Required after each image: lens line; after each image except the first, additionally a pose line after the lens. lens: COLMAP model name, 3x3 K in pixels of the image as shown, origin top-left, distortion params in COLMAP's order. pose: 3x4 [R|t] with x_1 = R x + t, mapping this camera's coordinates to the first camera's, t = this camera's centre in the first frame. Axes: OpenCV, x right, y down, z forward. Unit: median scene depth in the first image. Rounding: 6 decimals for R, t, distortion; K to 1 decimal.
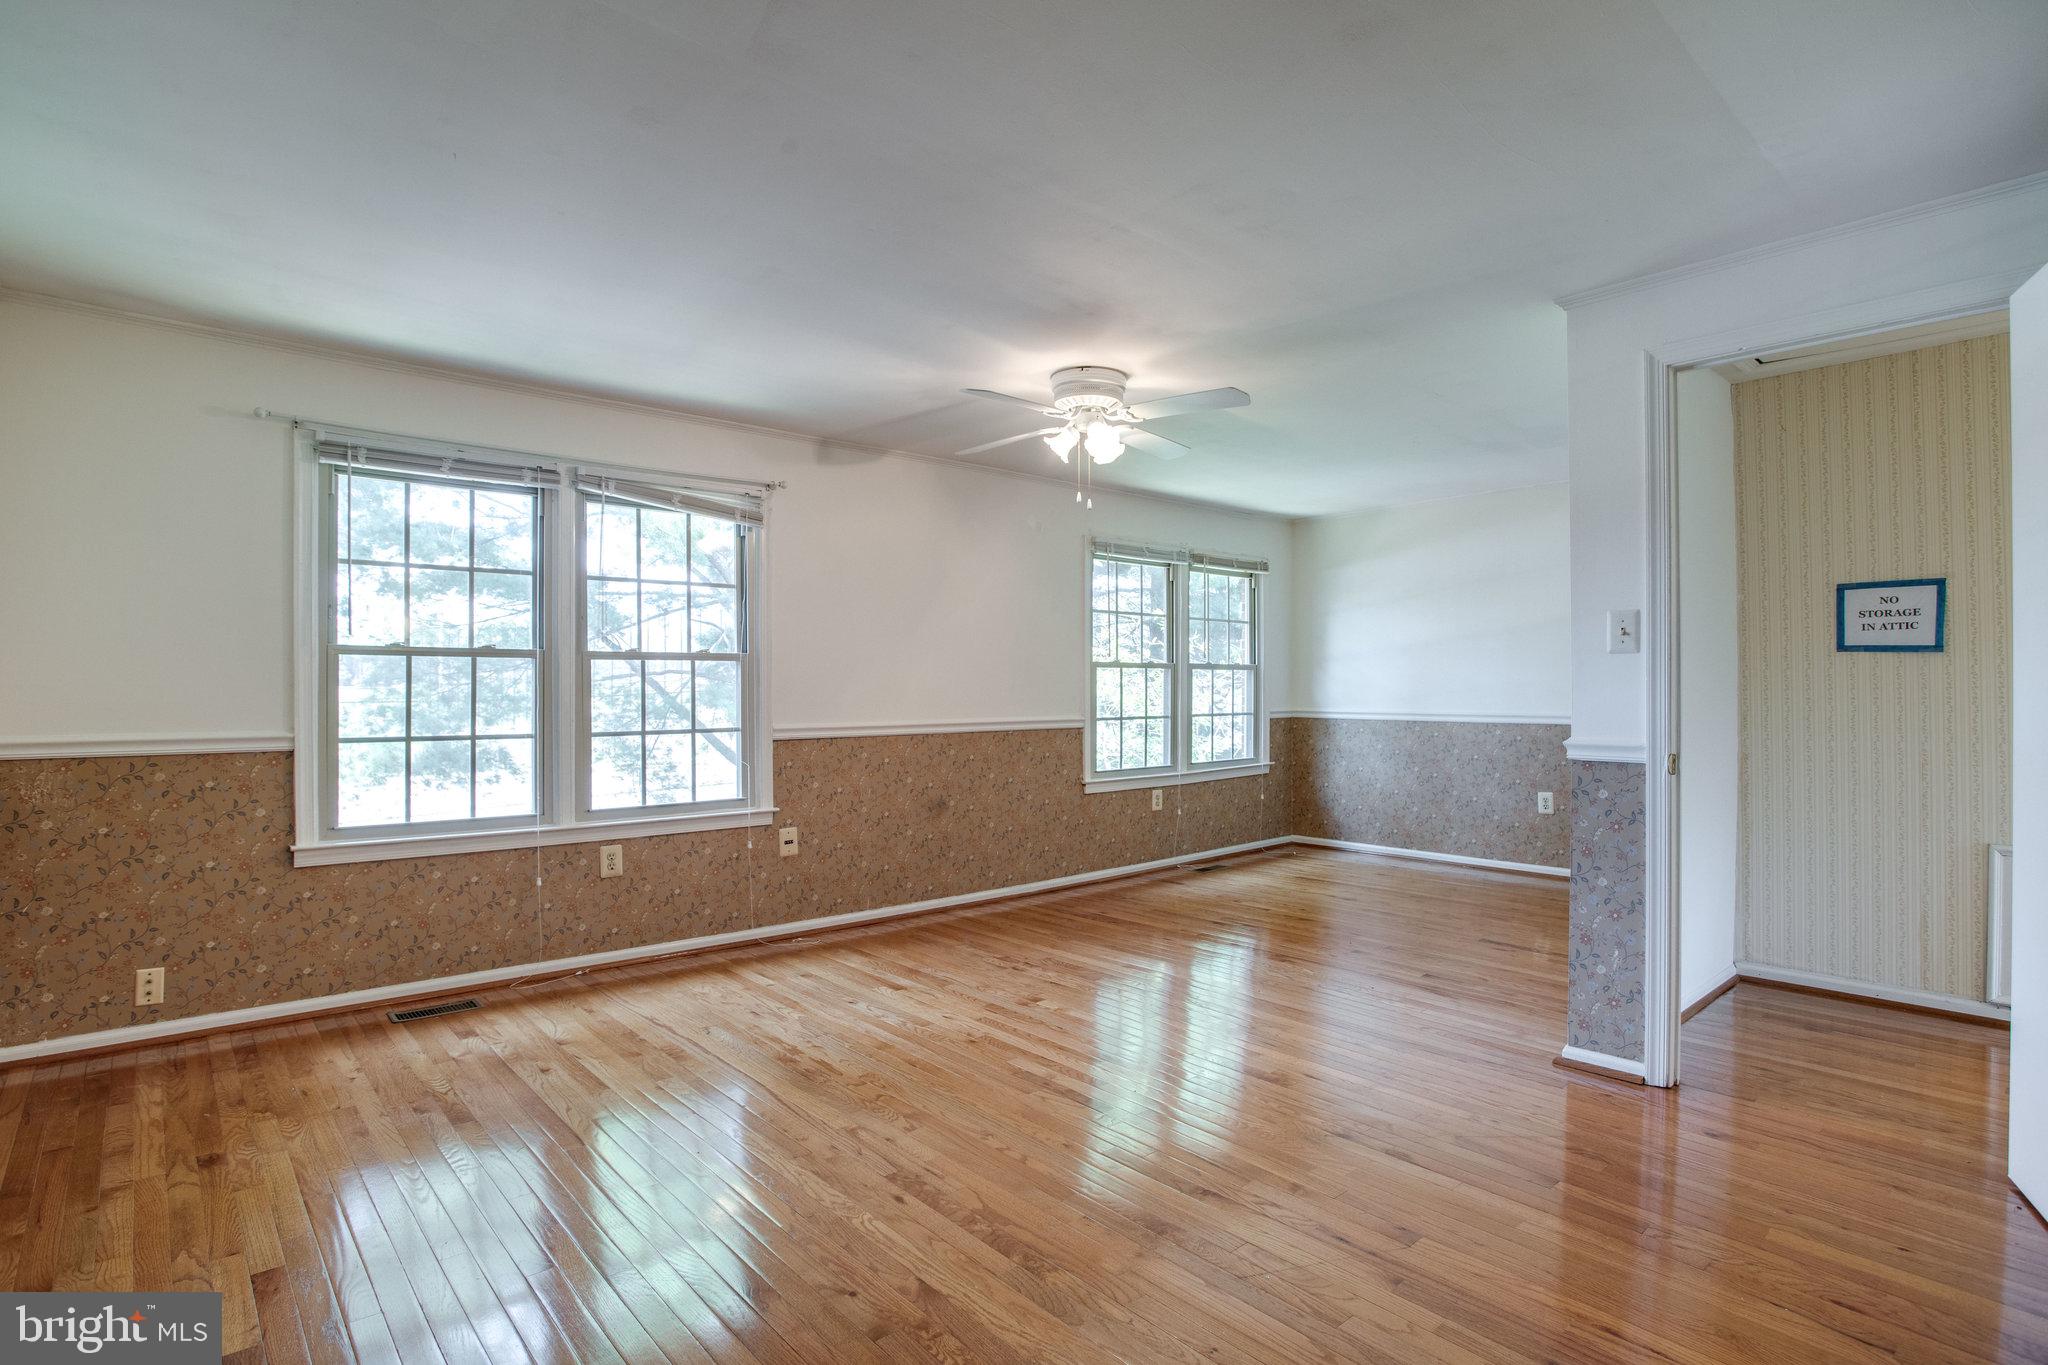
lens RADIAL K [[1020.0, 0, 1022.7], [0, 1020.0, 683.9], [0, 0, 1]] dist [-0.048486, 0.001786]
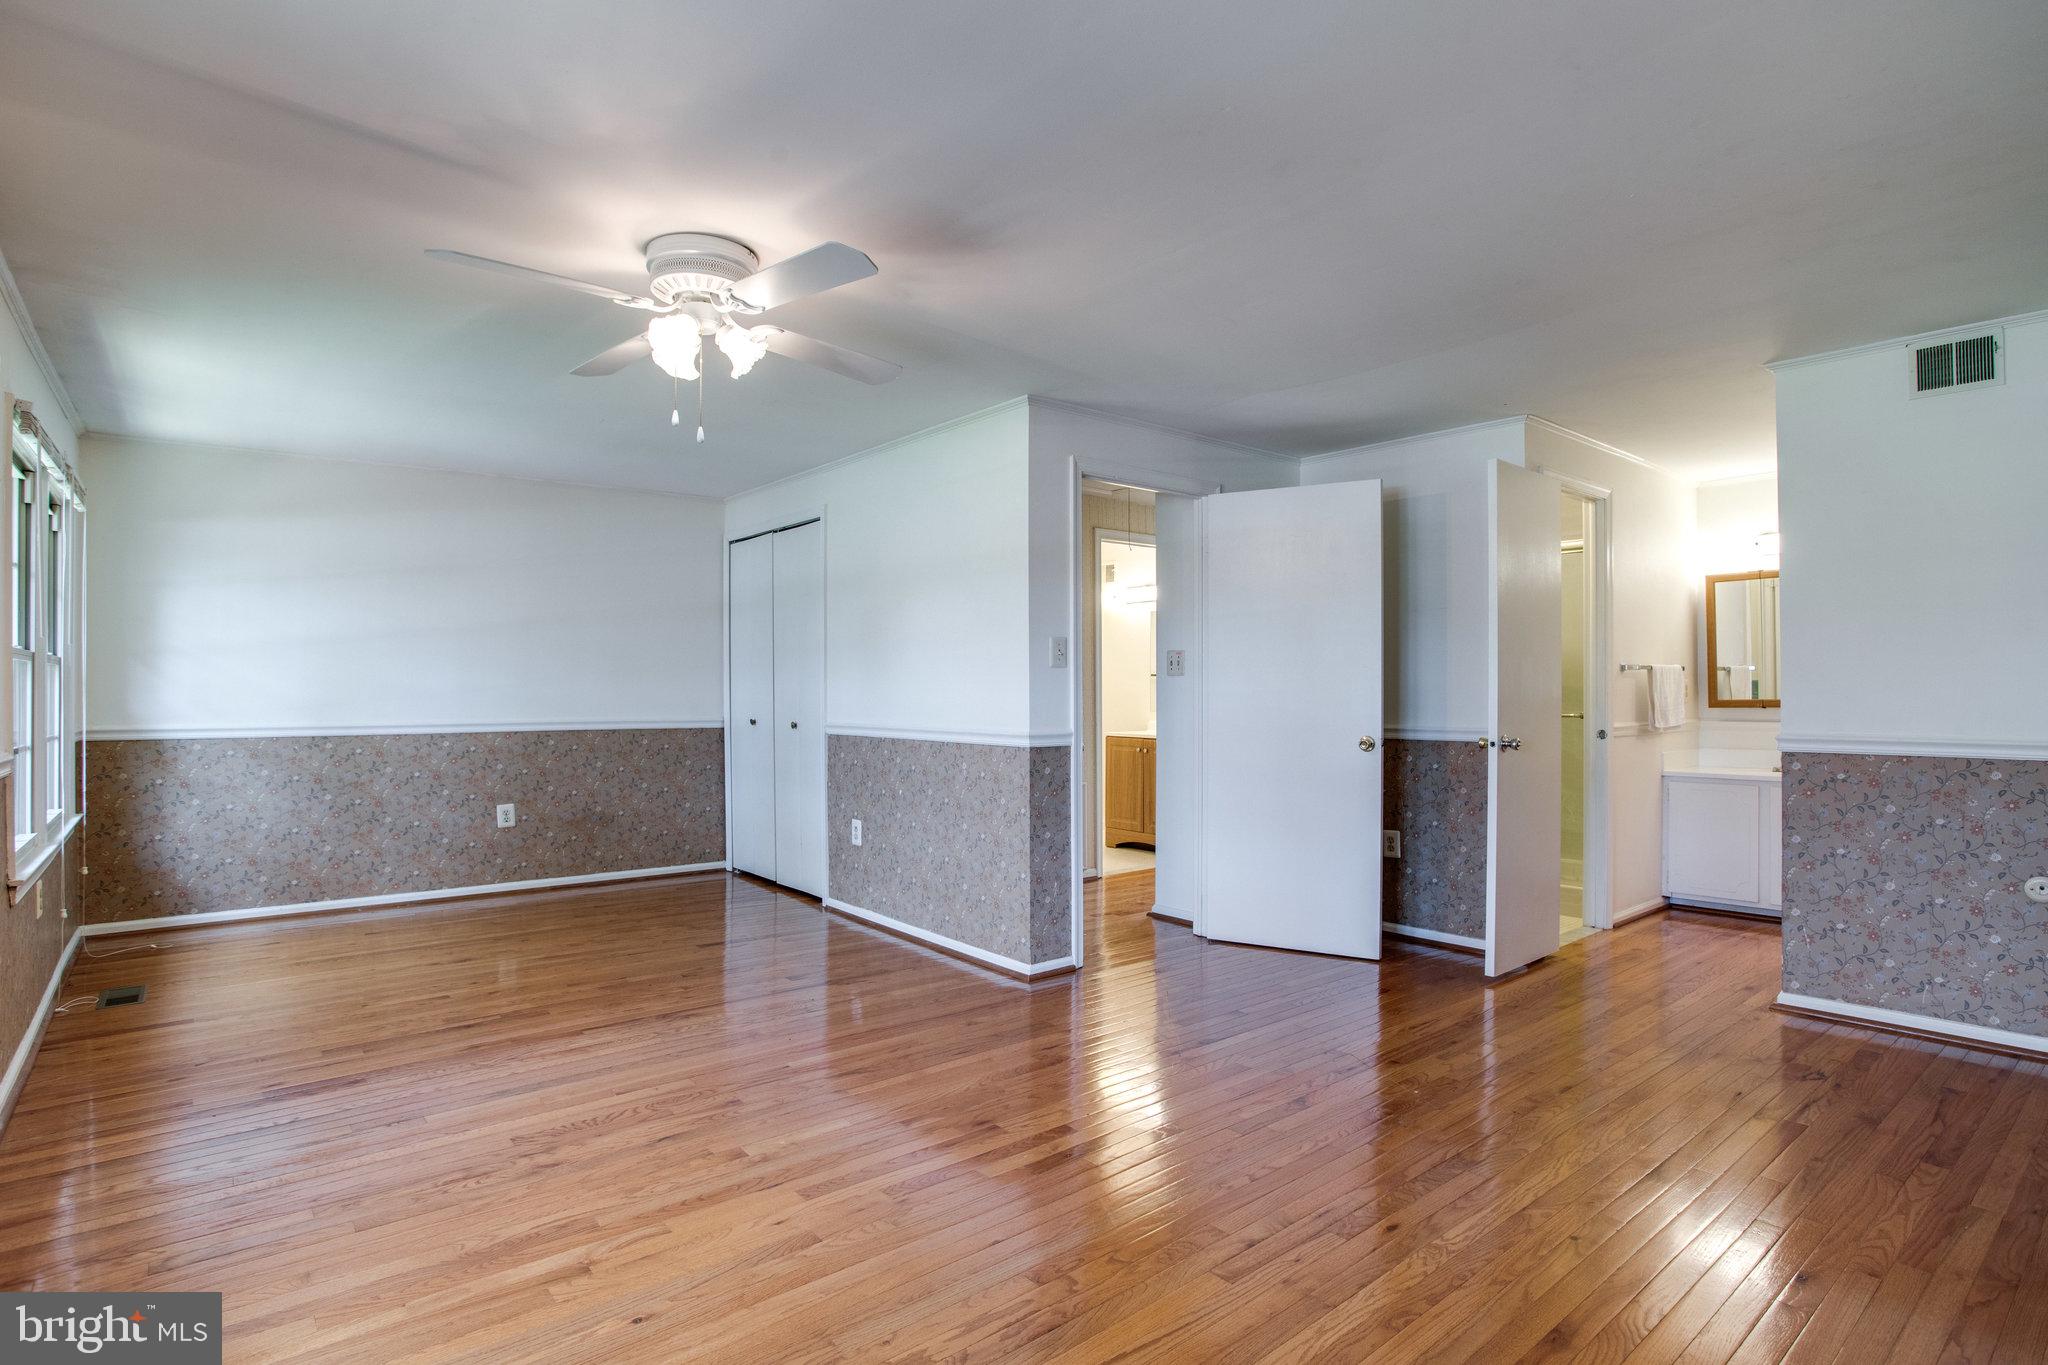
lens RADIAL K [[1020.0, 0, 1022.7], [0, 1020.0, 683.9], [0, 0, 1]] dist [-0.048486, 0.001786]
pose [[0.040828, 0.005708, 0.999150, -0.398358], [-0.001580, 0.999983, -0.005648, -0.000194], [-0.999165, -0.001348, 0.040836, 0.477986]]
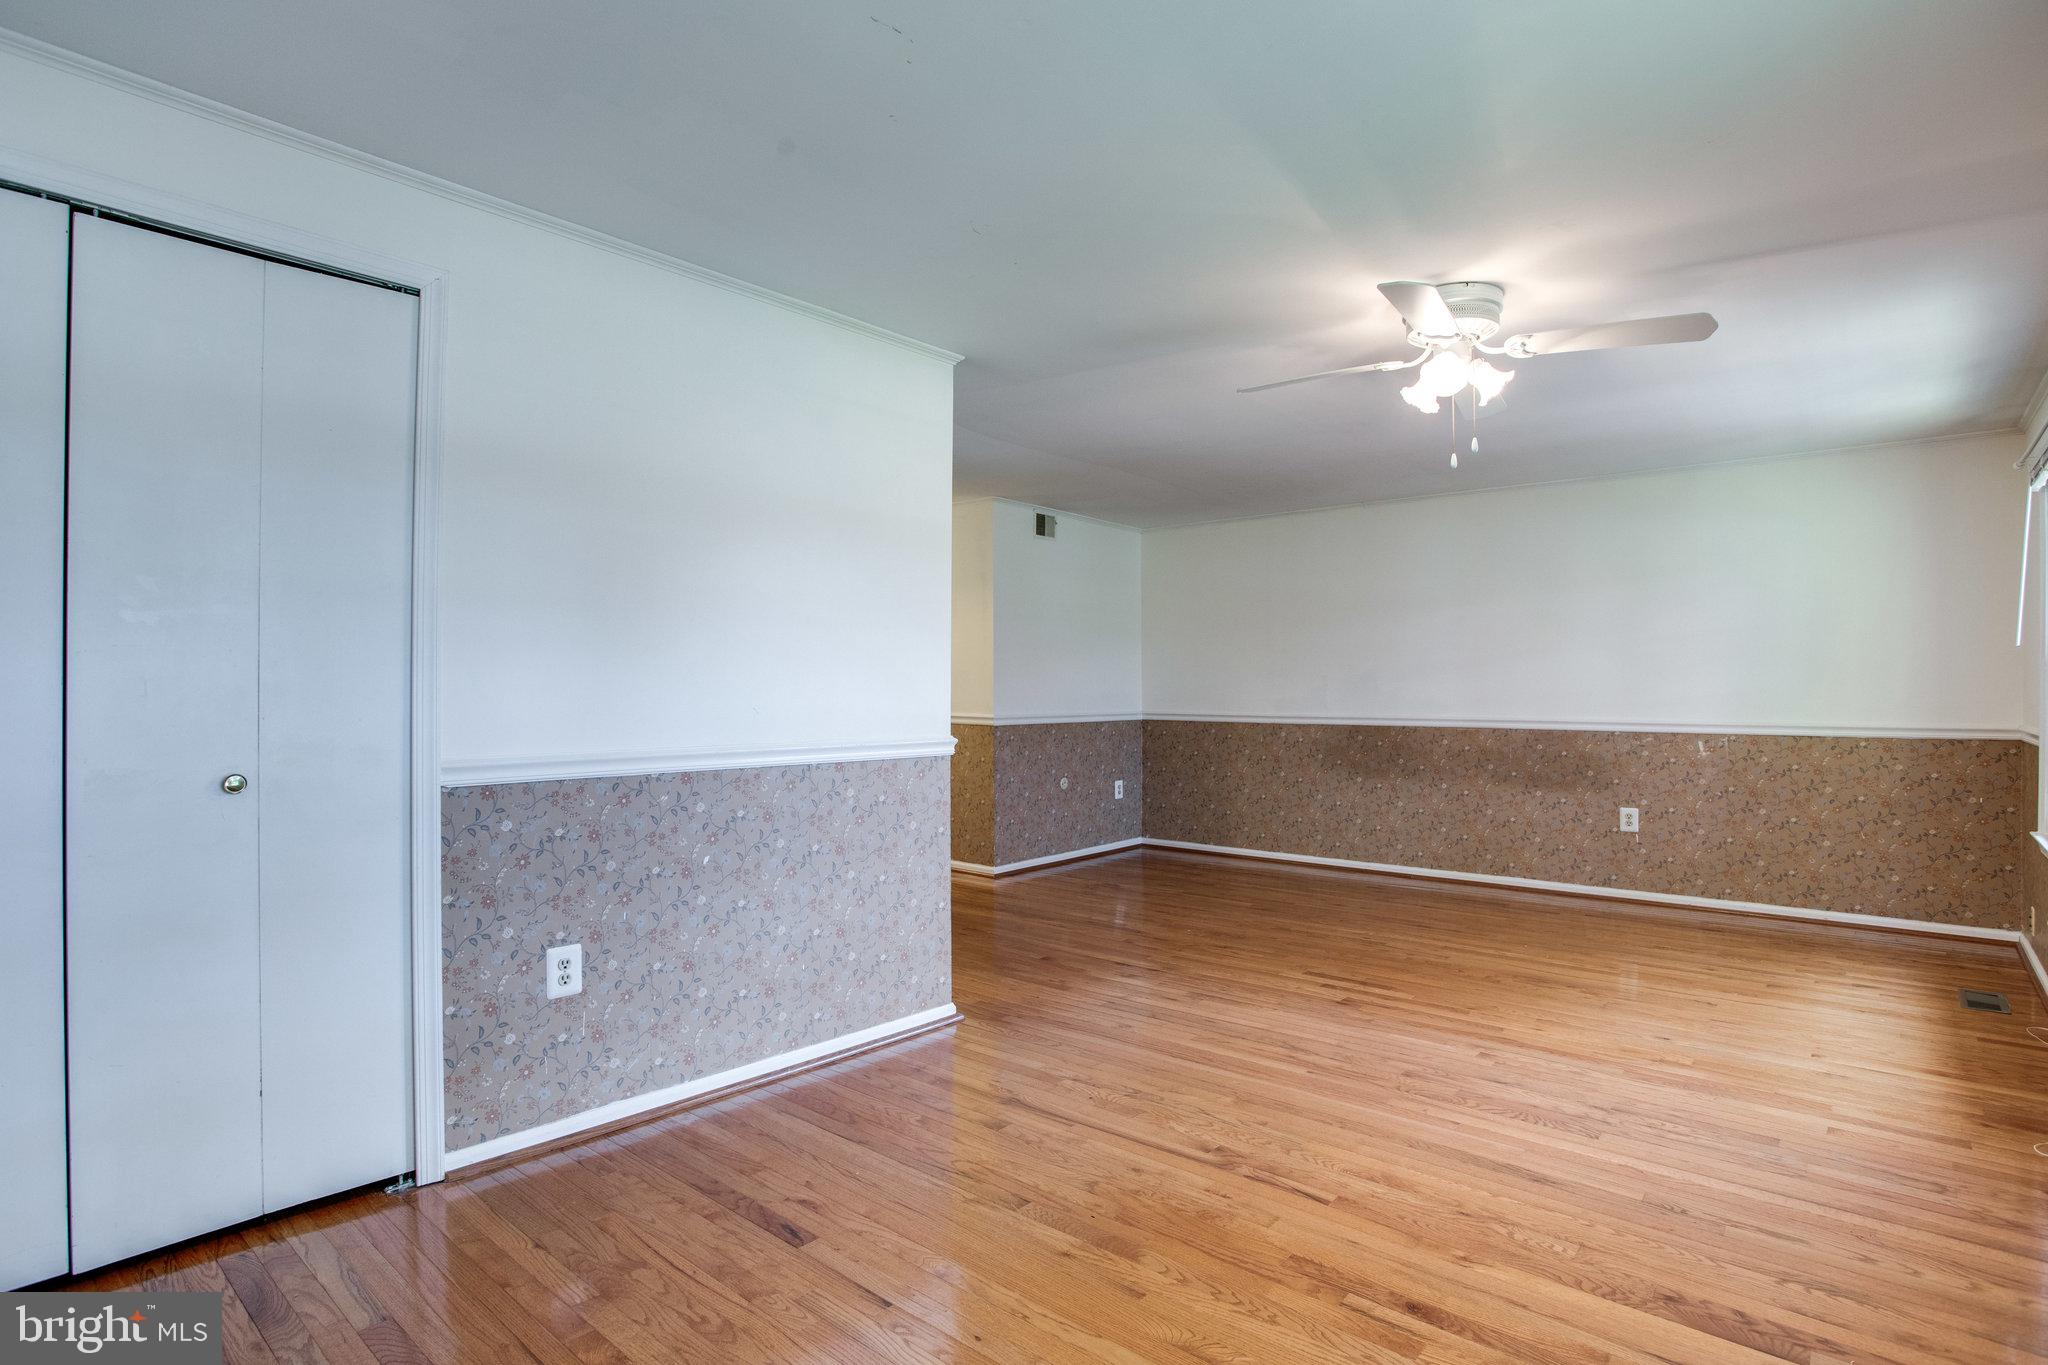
lens RADIAL K [[1048.8, 0, 1025.2], [0, 1048.8, 681.6], [0, 0, 1]] dist [-0.066797, 0.015246]
pose [[-0.991679, -0.003897, -0.128679, 0.317134], [-0.002855, 0.999962, -0.008284, 0.000266], [0.128707, -0.007848, -0.991652, 1.113971]]
